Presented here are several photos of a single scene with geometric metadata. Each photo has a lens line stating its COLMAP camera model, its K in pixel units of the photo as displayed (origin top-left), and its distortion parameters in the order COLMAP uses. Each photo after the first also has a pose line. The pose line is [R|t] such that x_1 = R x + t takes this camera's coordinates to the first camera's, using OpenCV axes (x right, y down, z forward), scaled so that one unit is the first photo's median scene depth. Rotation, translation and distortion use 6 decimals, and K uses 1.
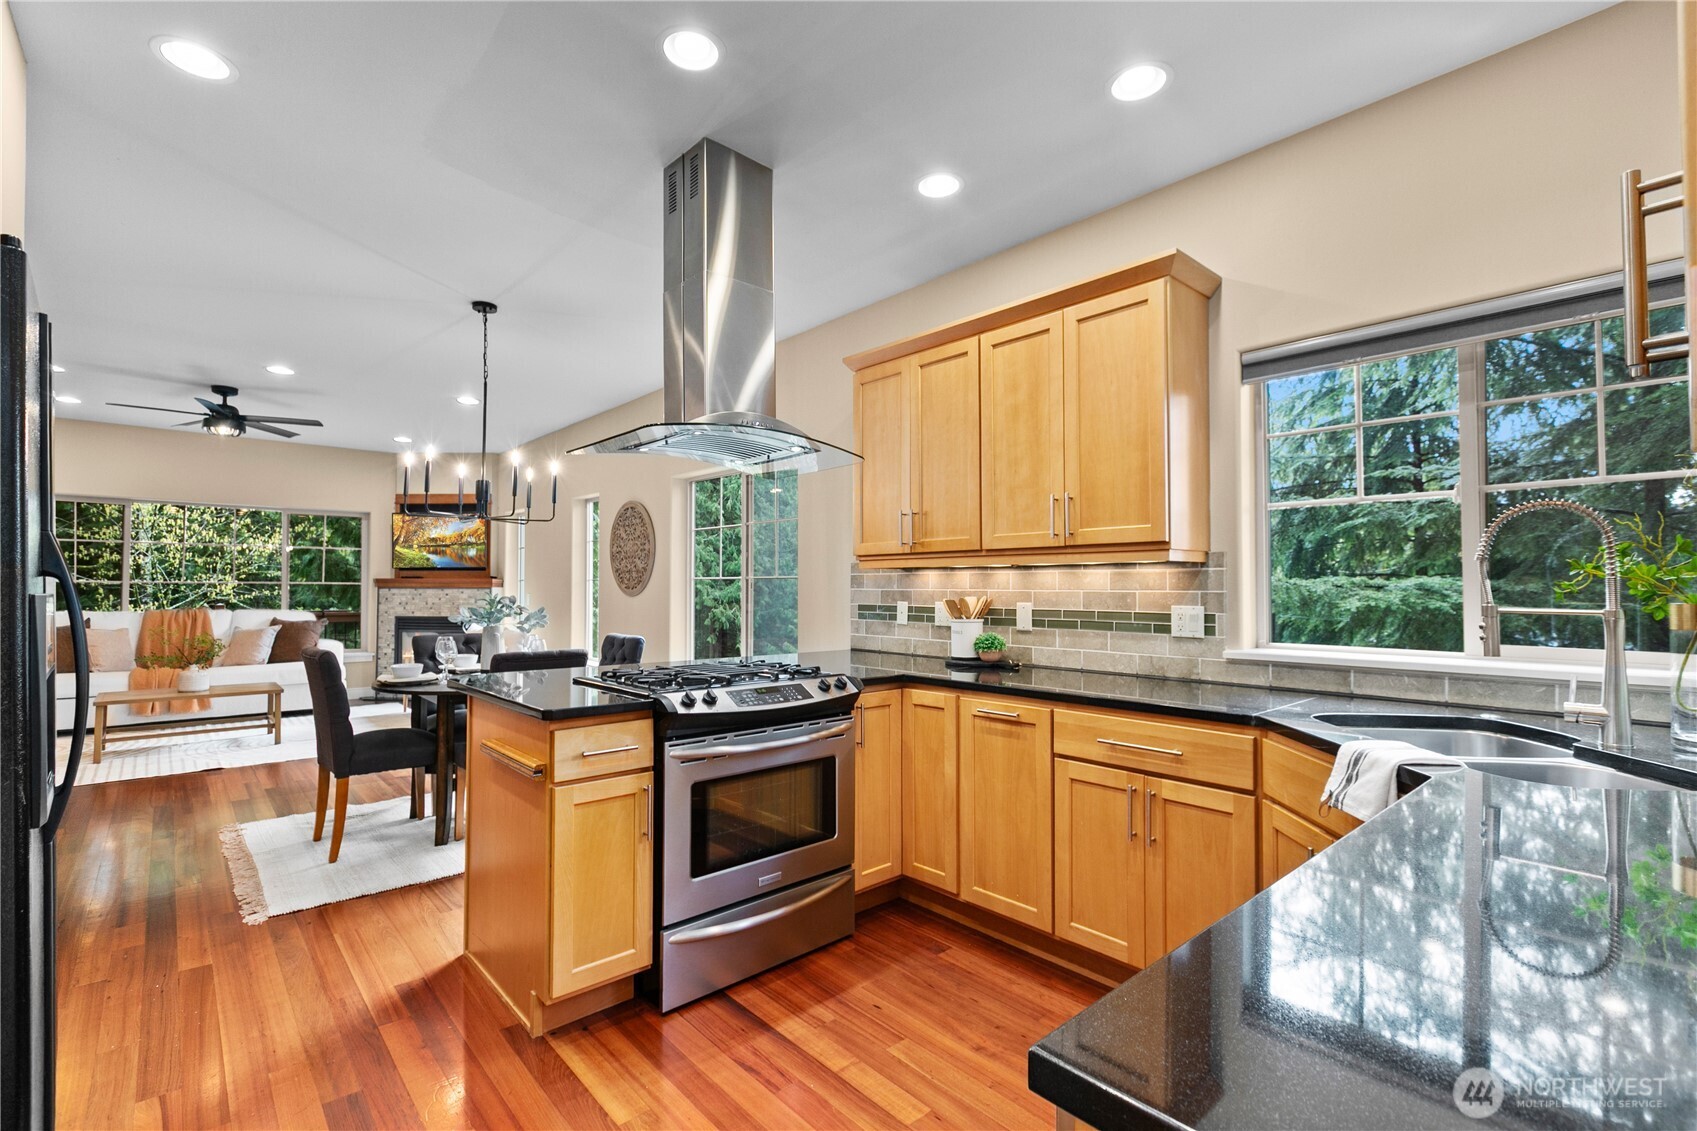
lens RADIAL K [[760.1, 0, 845.0], [0, 760.1, 573.7], [0, 0, 1]] dist [0.000619, 0.000218]
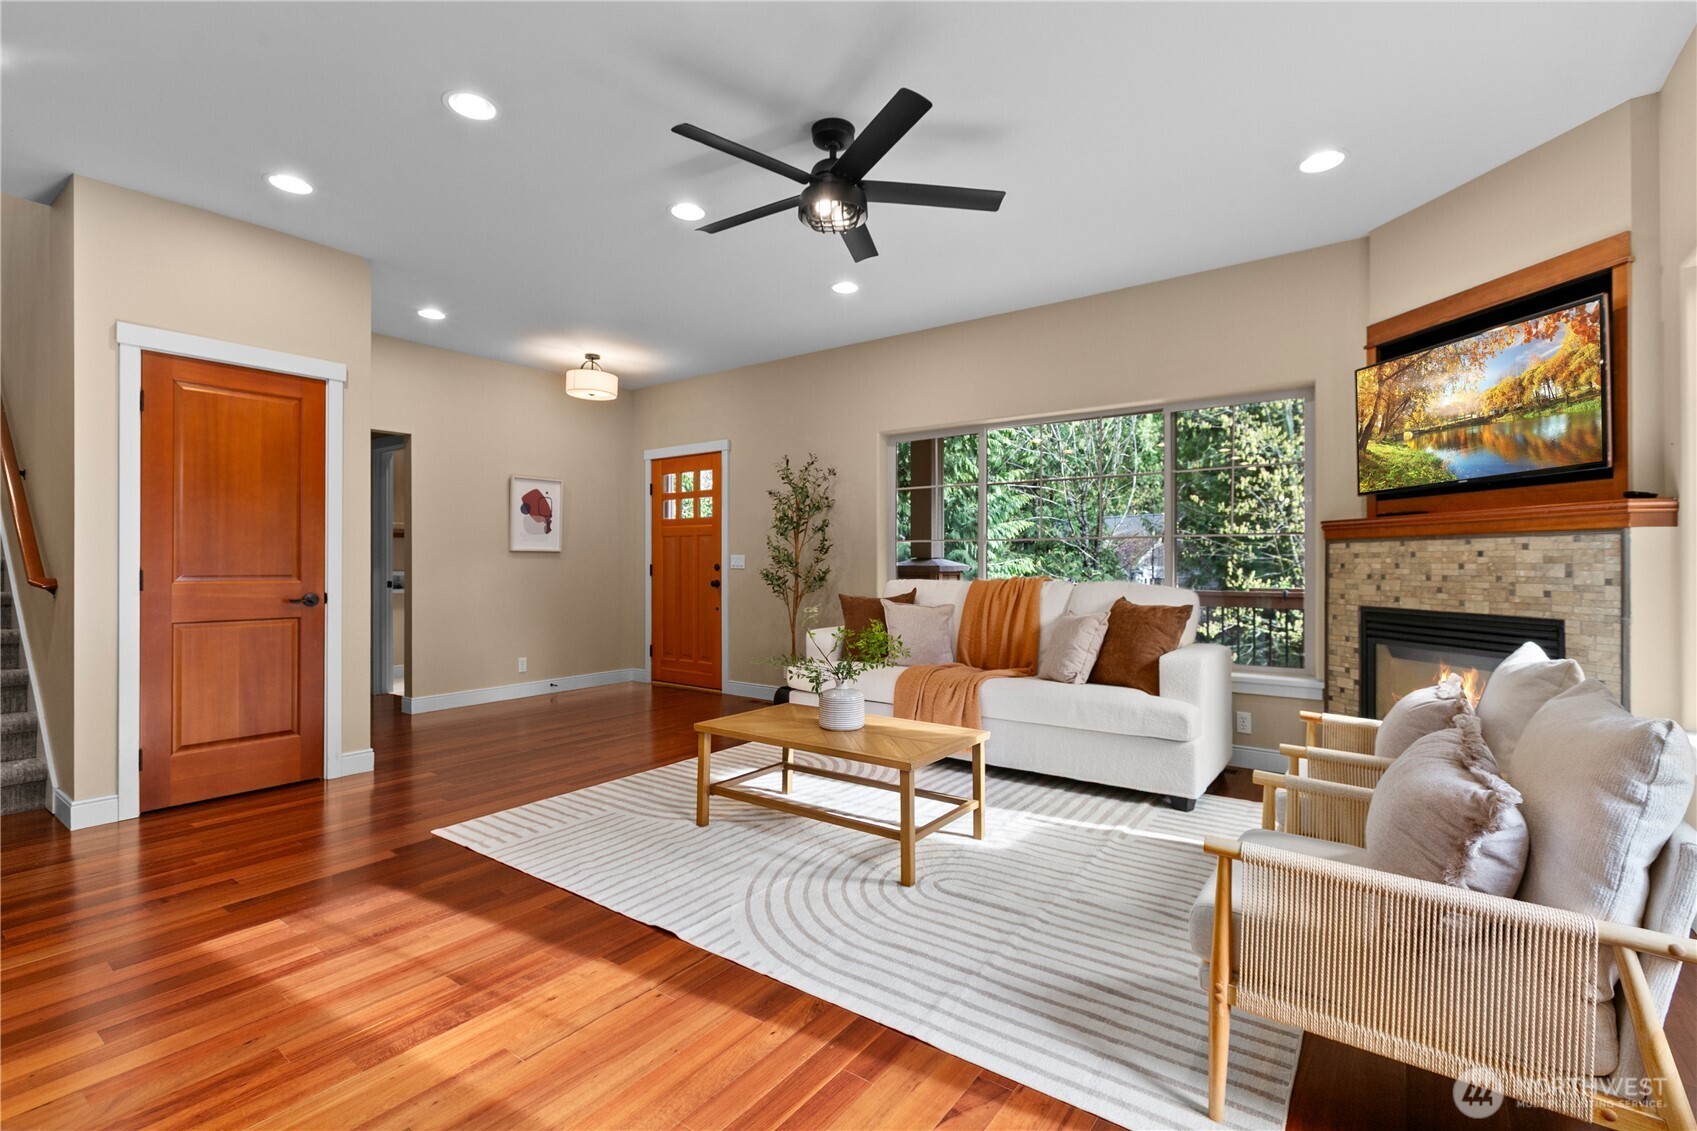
lens RADIAL K [[762.6, 0, 841.8], [0, 762.6, 561.6], [0, 0, 1]] dist [-0.001564, -0.000472]
pose [[0.207162, -0.006882, -0.978282, -0.603240], [0.019039, 0.999814, -0.003002, 0.069917], [0.978121, -0.018004, 0.207255, 1.640951]]
